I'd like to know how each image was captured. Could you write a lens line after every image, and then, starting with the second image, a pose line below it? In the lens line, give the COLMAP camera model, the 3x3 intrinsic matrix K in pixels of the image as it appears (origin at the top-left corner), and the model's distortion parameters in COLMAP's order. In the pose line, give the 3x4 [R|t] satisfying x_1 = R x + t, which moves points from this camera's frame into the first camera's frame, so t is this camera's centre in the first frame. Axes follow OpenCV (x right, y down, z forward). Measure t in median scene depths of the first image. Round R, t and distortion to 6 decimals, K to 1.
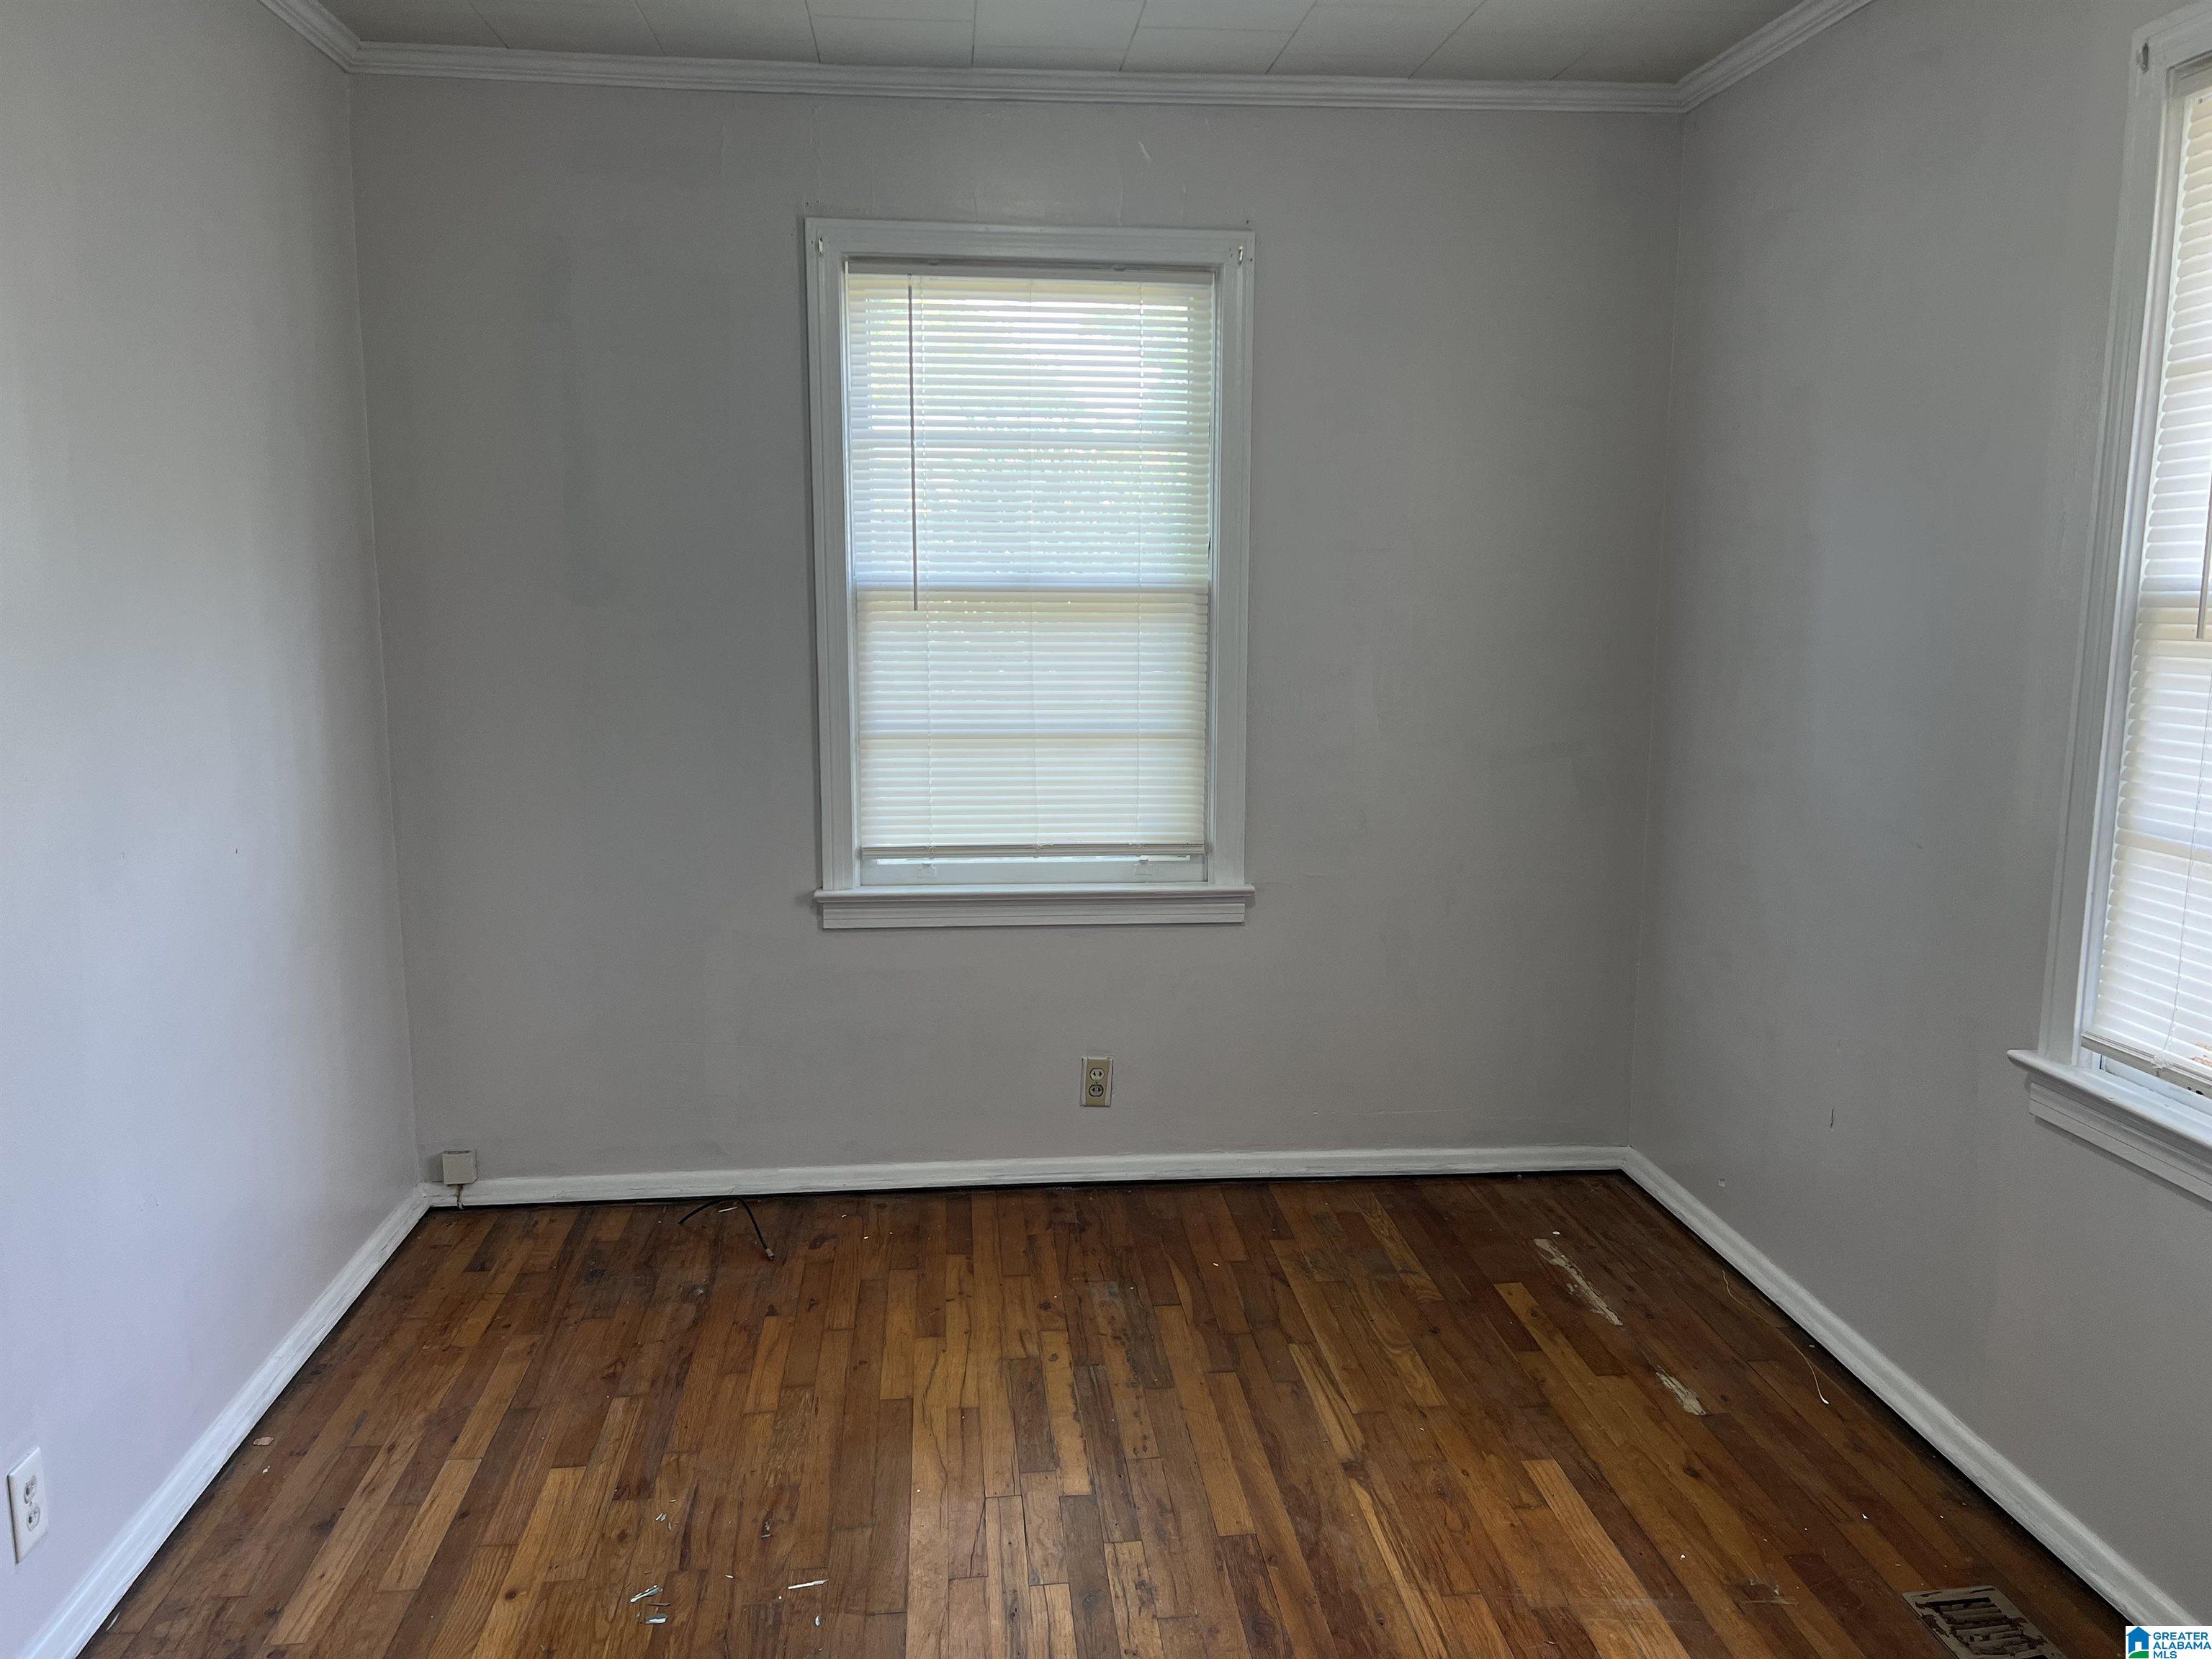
lens RADIAL K [[1703.0, 0, 1106.0], [0, 1703.0, 829.5], [0, 0, 1]] dist [0.117842, -0.118686]
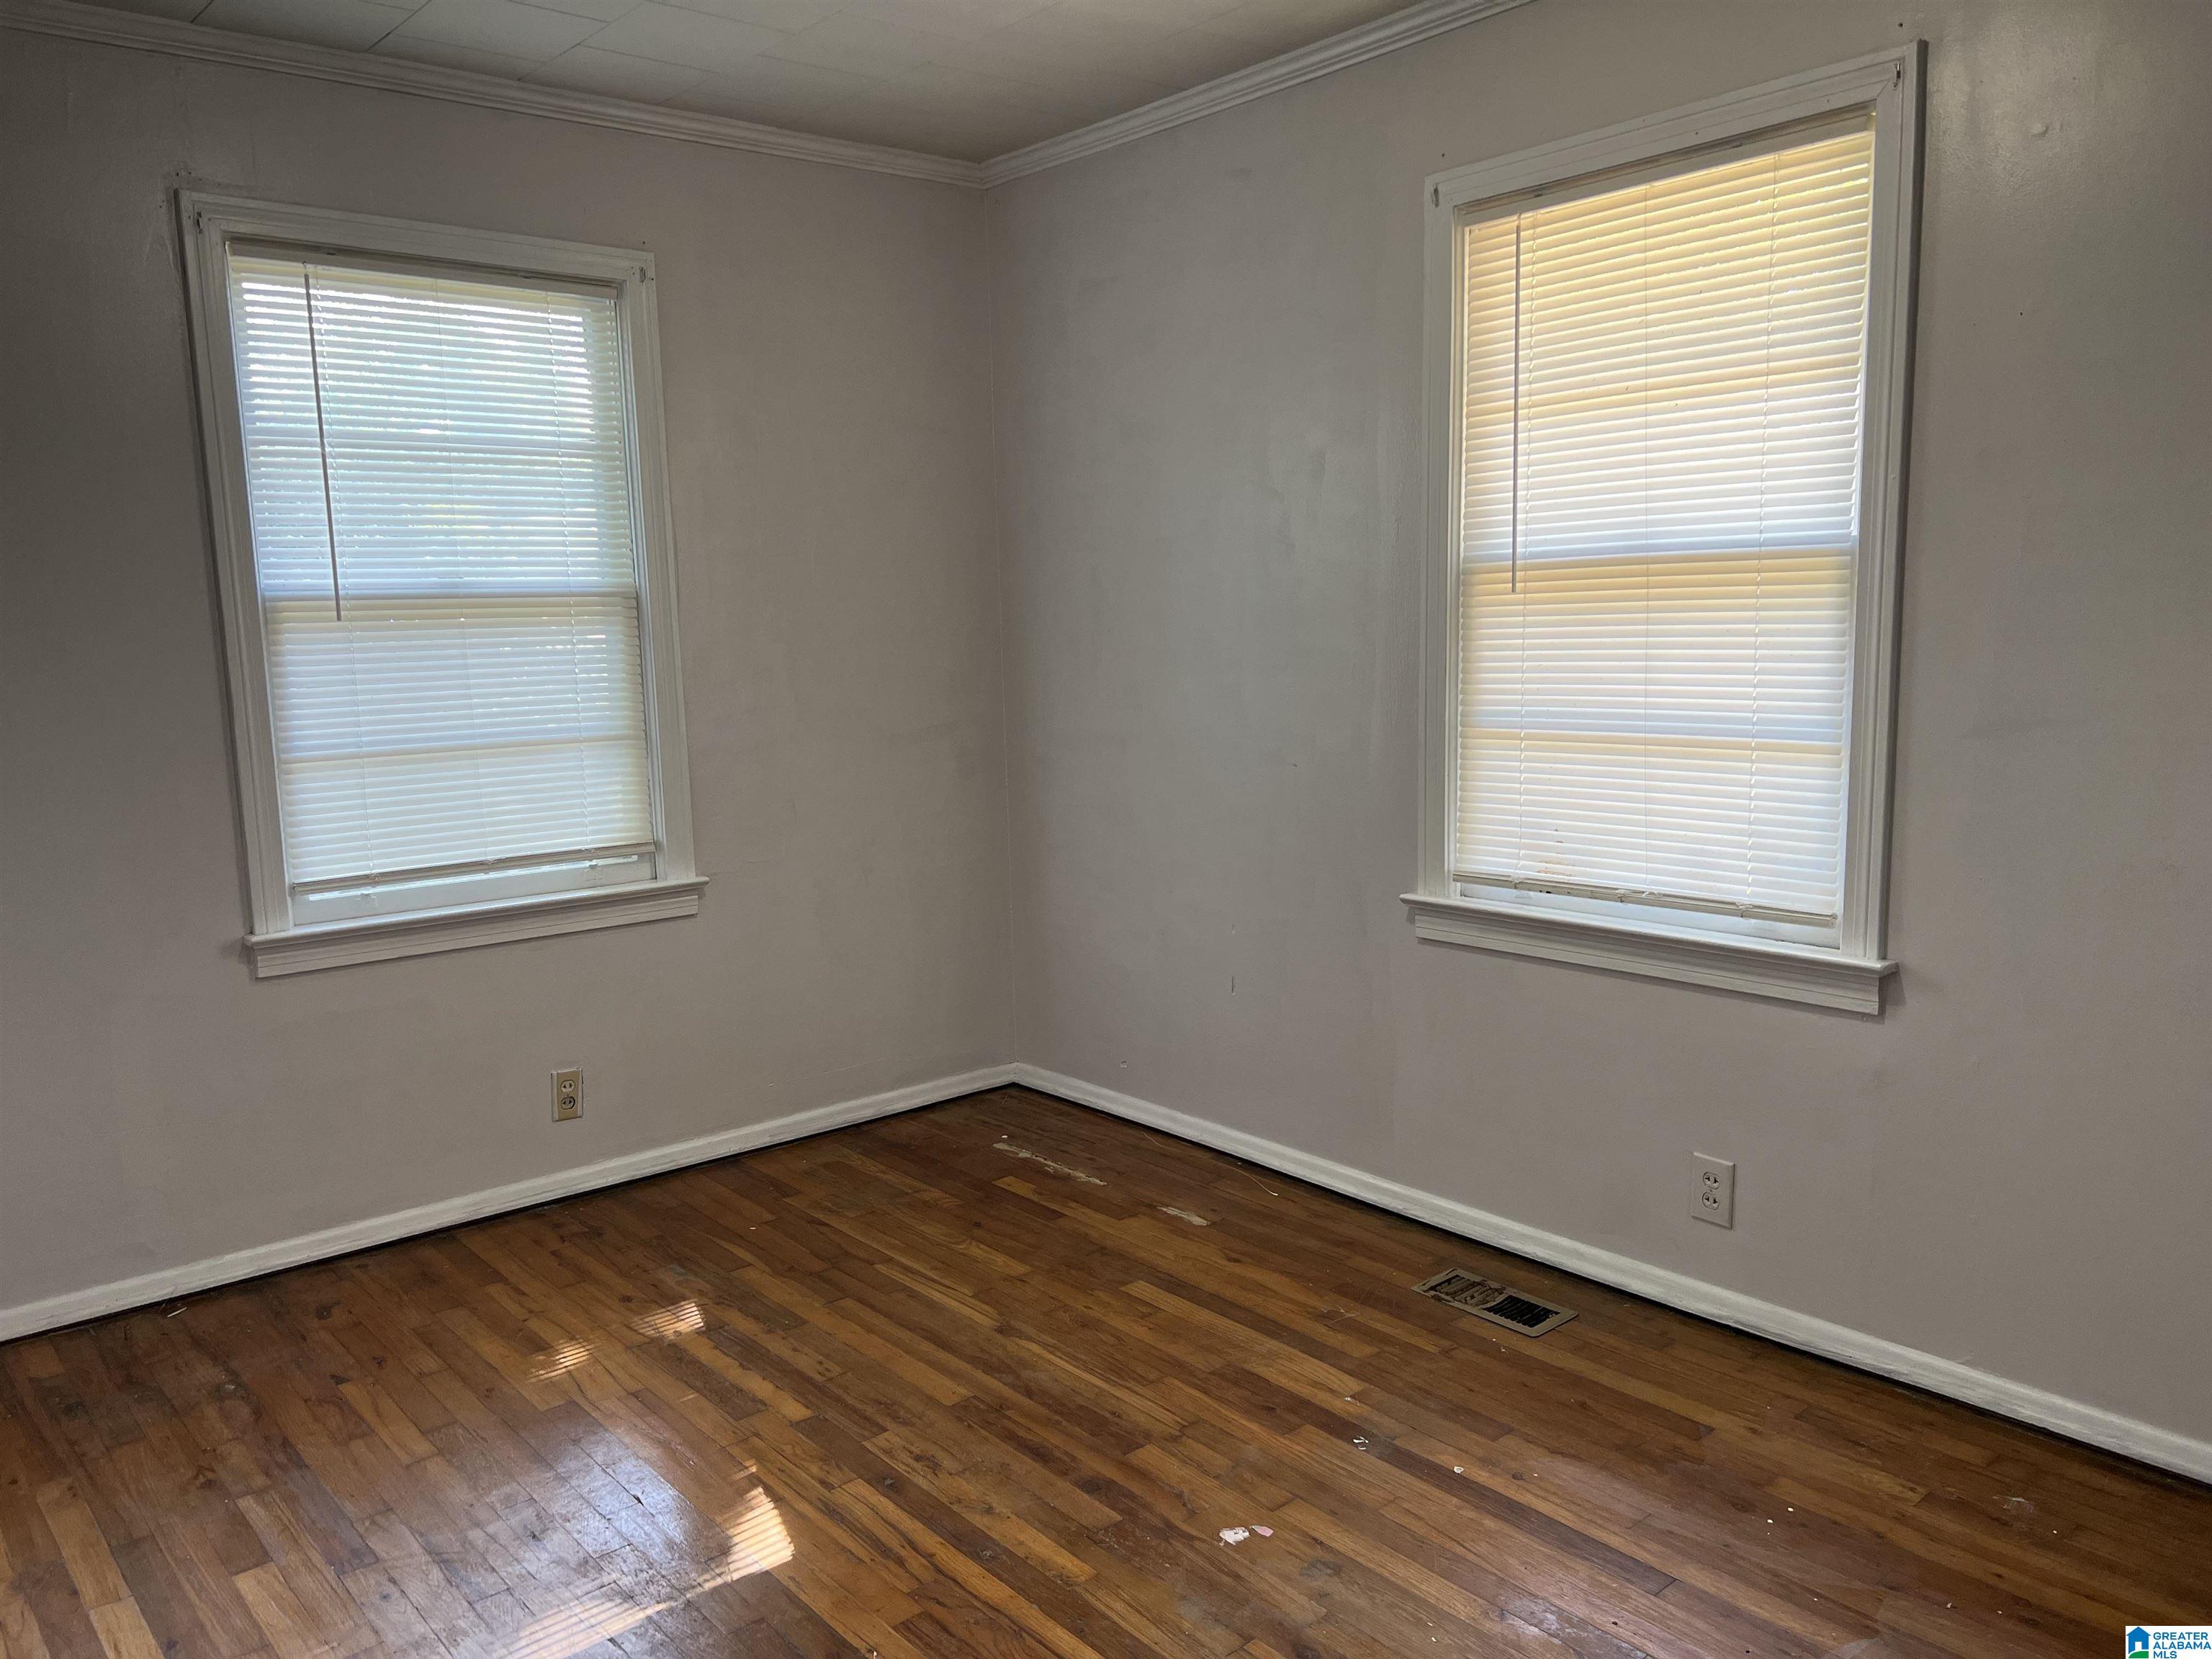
lens RADIAL K [[1679.3, 0, 1104.1], [0, 1679.3, 842.7], [0, 0, 1]] dist [0.068916, -0.008202]
pose [[0.829450, -0.107606, 0.548118, -0.297990], [0.116980, 0.992973, 0.017918, 0.024556], [-0.546194, 0.049257, 0.836209, 0.000826]]
